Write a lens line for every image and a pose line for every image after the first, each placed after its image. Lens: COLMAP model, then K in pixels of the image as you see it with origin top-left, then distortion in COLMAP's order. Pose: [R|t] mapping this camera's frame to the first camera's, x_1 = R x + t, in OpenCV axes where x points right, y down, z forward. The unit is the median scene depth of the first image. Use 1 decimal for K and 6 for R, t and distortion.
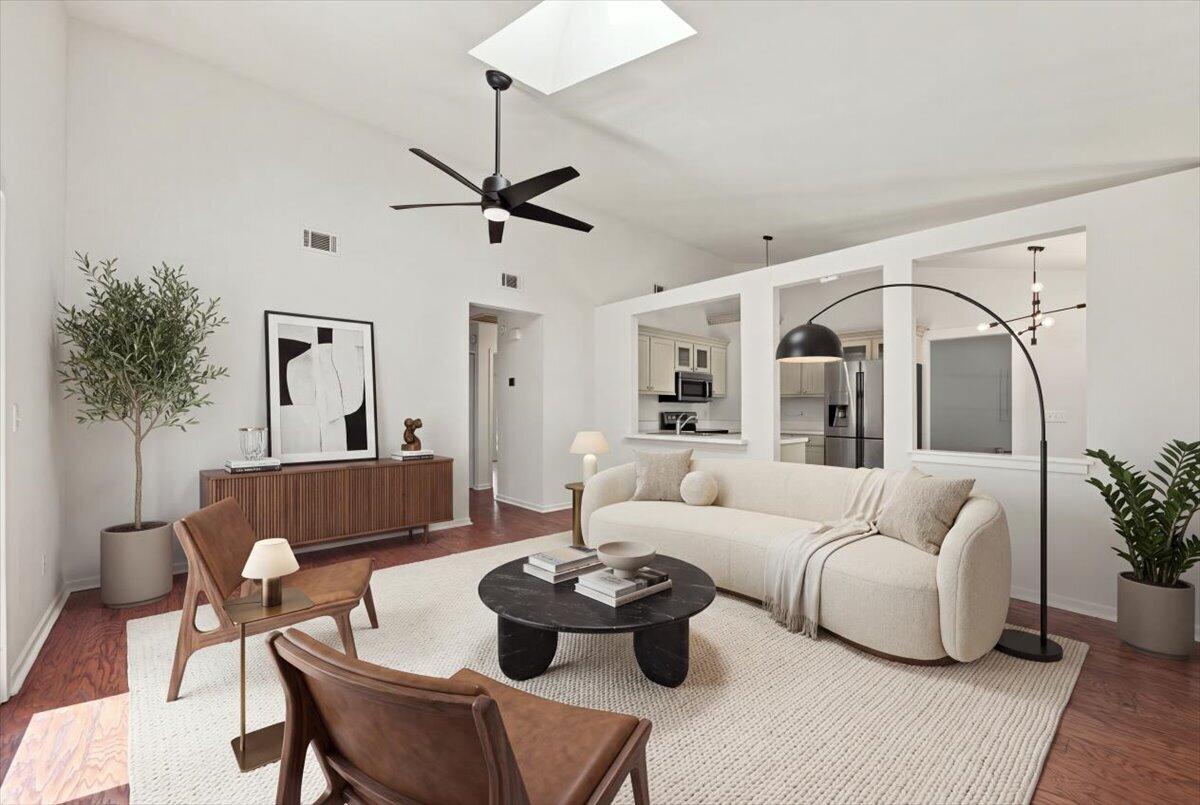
lens RADIAL K [[482.8, 0, 605.3], [0, 482.8, 404.8], [0, 0, 1]] dist [0.000497, -0.000057]
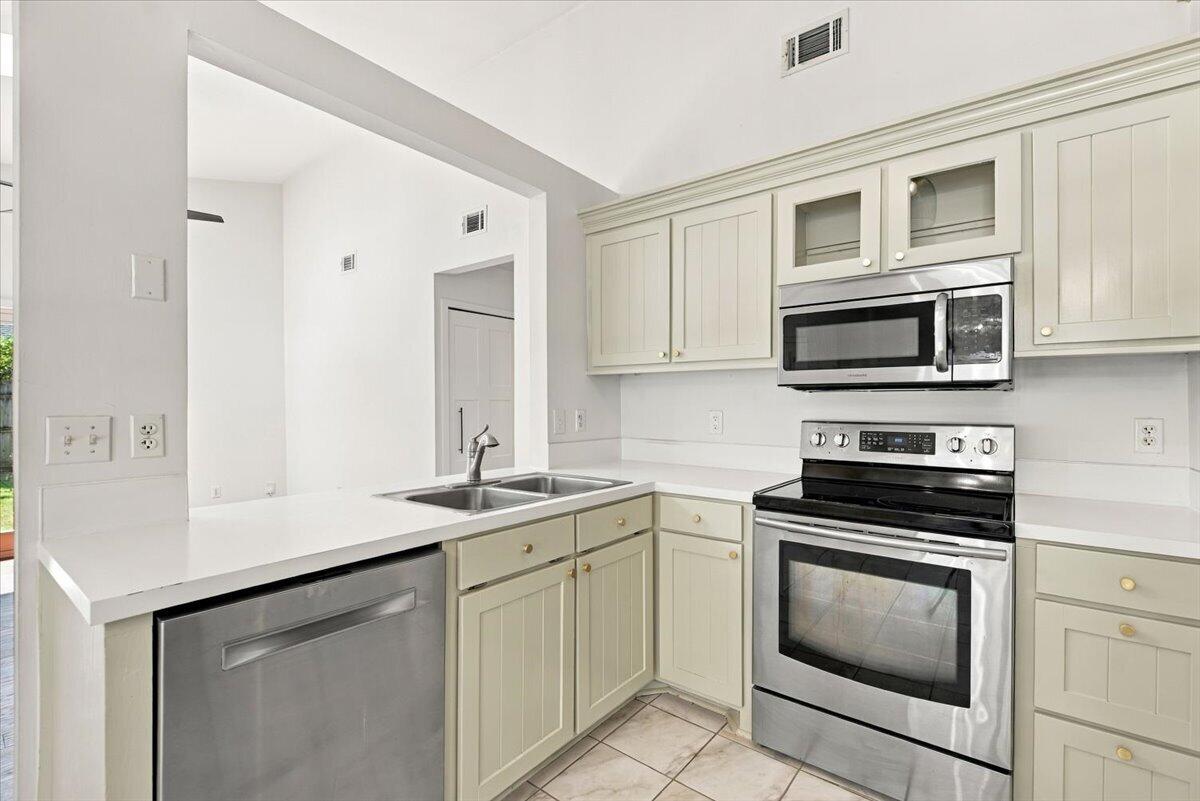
lens RADIAL K [[535.4, 0, 600.0], [0, 535.4, 400.5], [0, 0, 1]] dist [0.000973, 0.000087]
pose [[0.164071, -0.001824, -0.986447, 0.448386], [0.013802, 0.999905, 0.000447, -0.000326], [0.986352, -0.013688, 0.164081, 0.807868]]
